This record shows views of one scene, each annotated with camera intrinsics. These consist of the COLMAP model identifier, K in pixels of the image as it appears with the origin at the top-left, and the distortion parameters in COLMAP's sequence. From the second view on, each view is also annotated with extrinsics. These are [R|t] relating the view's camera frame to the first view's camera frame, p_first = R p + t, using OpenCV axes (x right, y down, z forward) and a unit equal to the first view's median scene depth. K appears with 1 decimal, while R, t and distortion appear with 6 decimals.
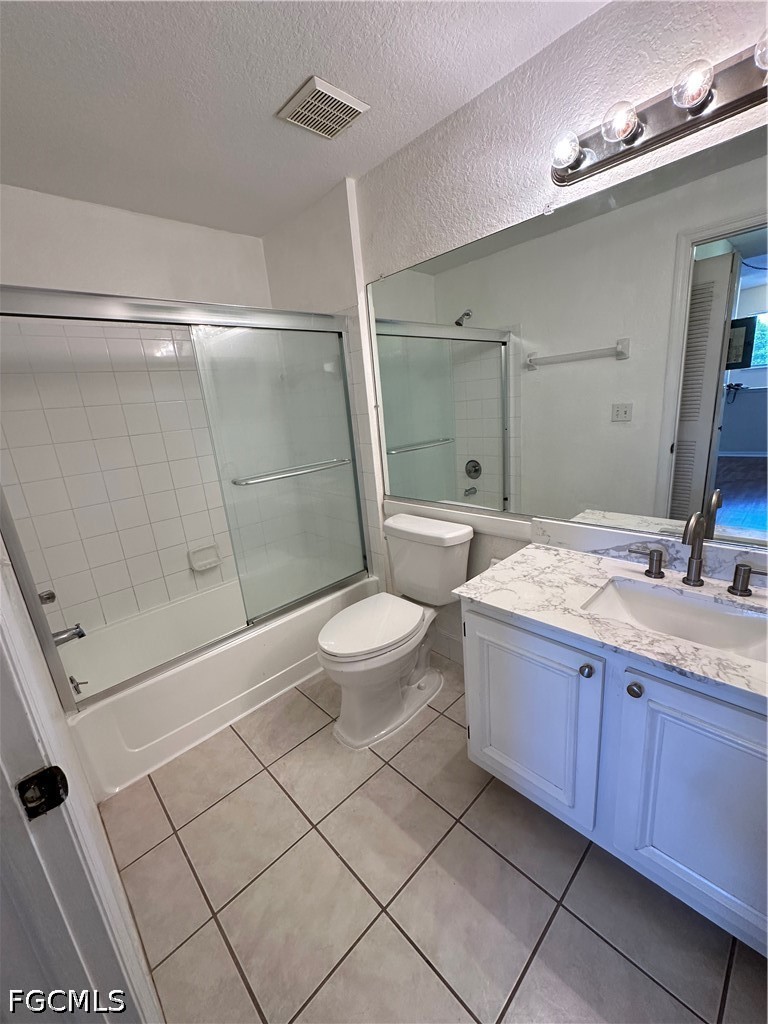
lens RADIAL K [[410.3, 0, 384.6], [0, 410.3, 511.9], [0, 0, 1]] dist [-0.004244, 0.001205]
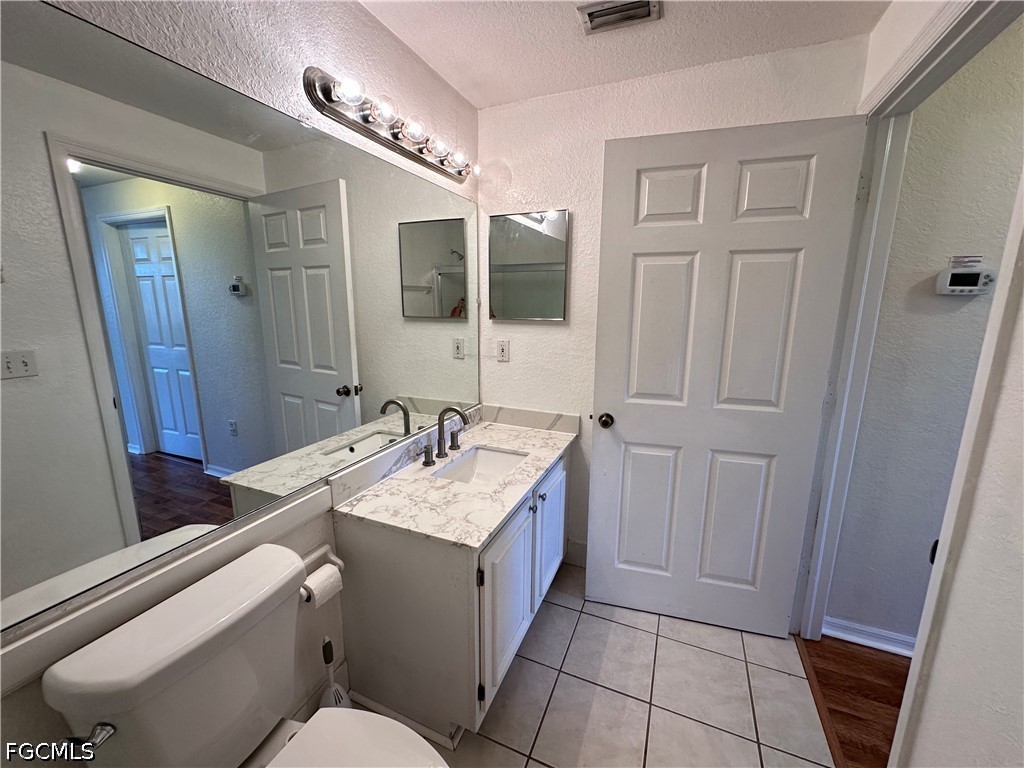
lens RADIAL K [[410.3, 0, 512.0], [0, 410.3, 384.0], [0, 0, 1]] dist [-0.004244, 0.001205]
pose [[-0.398339, -0.091225, 0.912690, -0.586560], [0.263724, 0.941635, 0.209219, -0.274362], [-0.878508, 0.324038, -0.351032, 1.066397]]
